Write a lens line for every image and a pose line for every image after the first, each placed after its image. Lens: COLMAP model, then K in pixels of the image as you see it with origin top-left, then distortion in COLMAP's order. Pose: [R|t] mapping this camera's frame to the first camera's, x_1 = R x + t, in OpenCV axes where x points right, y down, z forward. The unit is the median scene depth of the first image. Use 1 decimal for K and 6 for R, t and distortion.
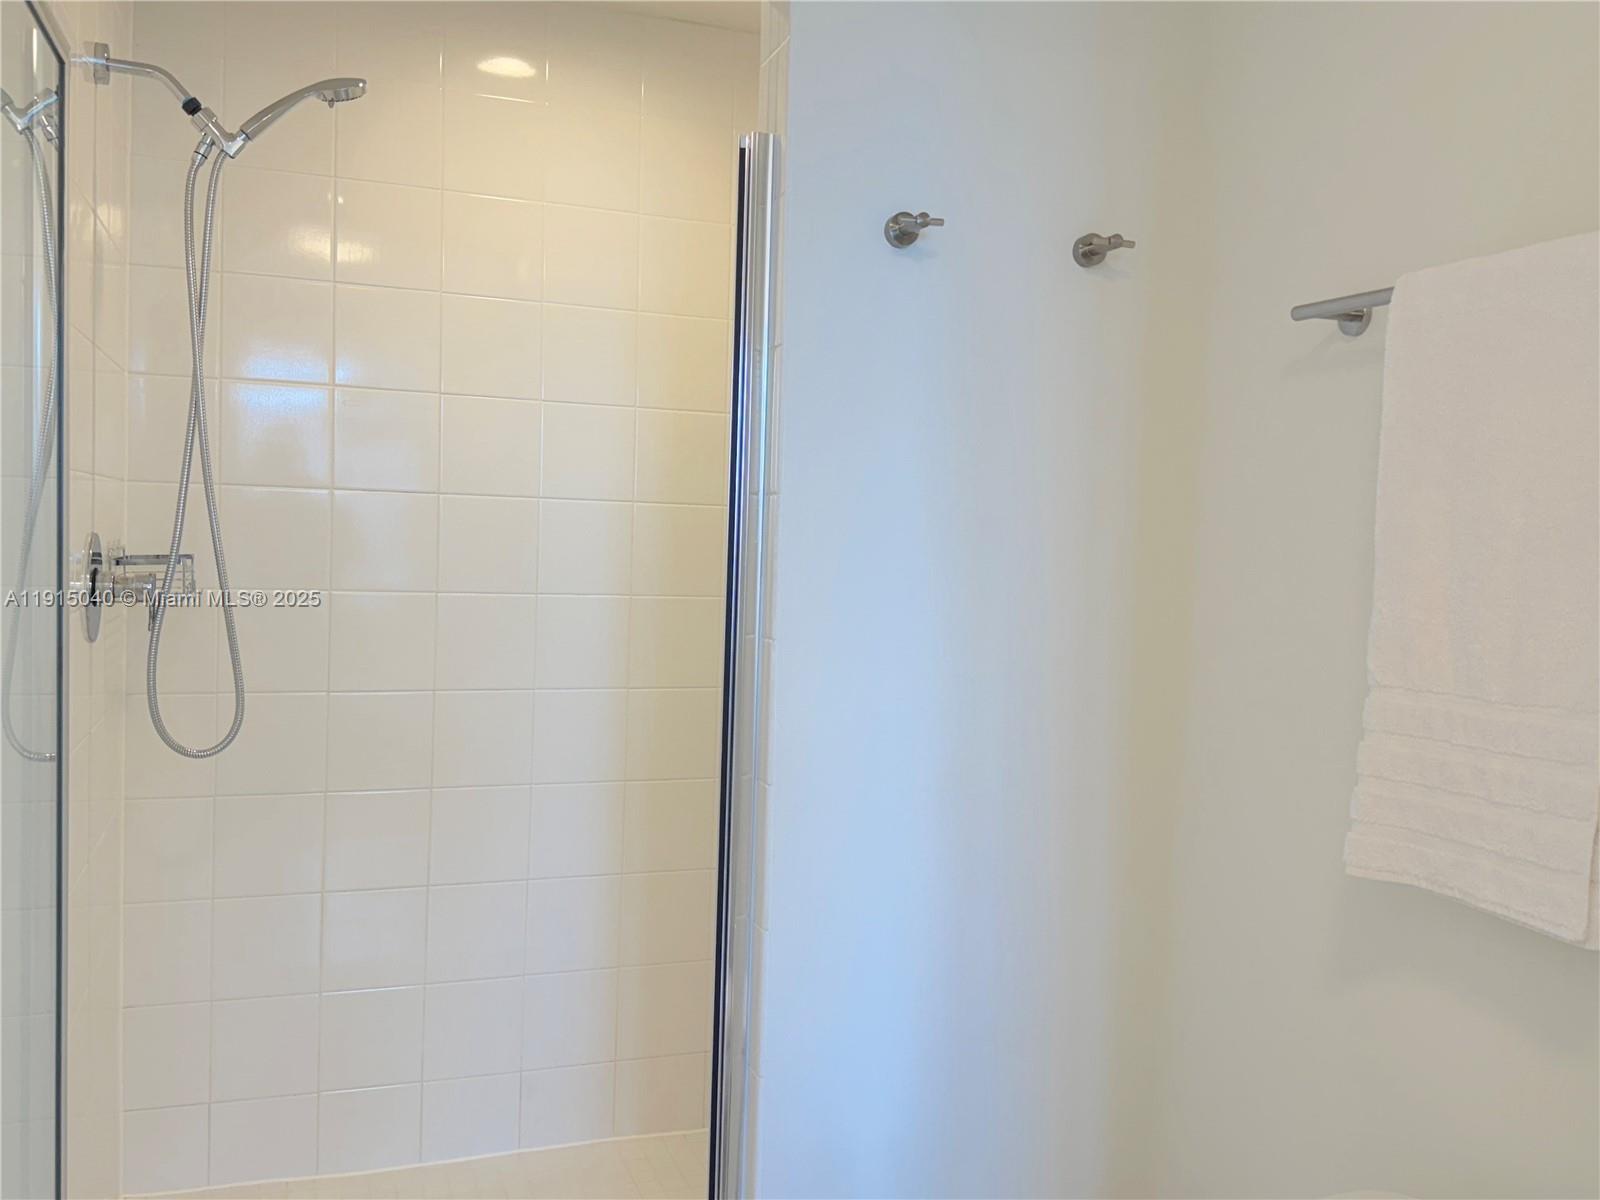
lens RADIAL K [[1398.5, 0, 805.1], [0, 1398.5, 596.0], [0, 0, 1]] dist [0.072494, -0.098052]
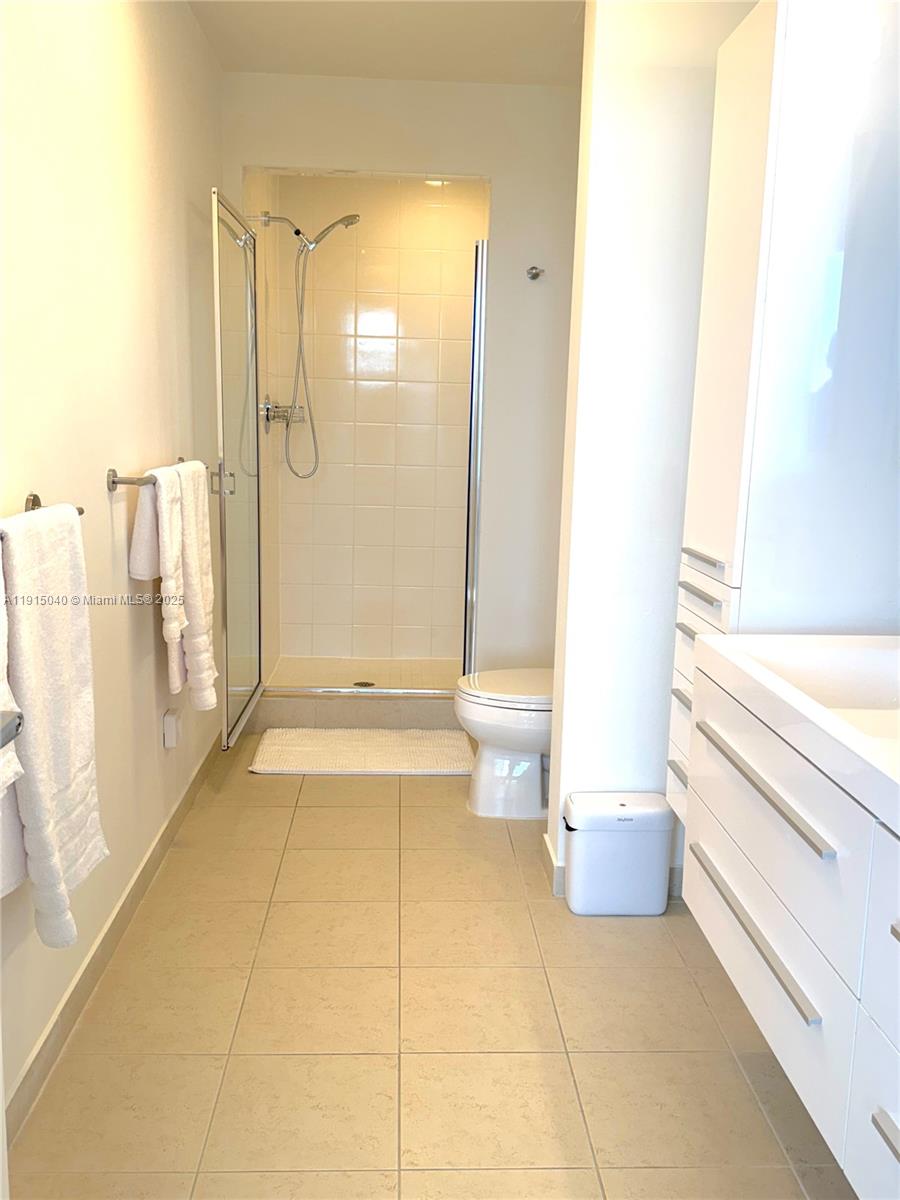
lens RADIAL K [[1048.9, 0, 449.6], [0, 1048.9, 598.9], [0, 0, 1]] dist [0.072494, -0.098052]
pose [[0.963274, 0.033429, -0.266433, 0.401954], [-0.003018, 0.993506, 0.113741, 0.116920], [0.268505, -0.108760, 0.957119, -0.916908]]
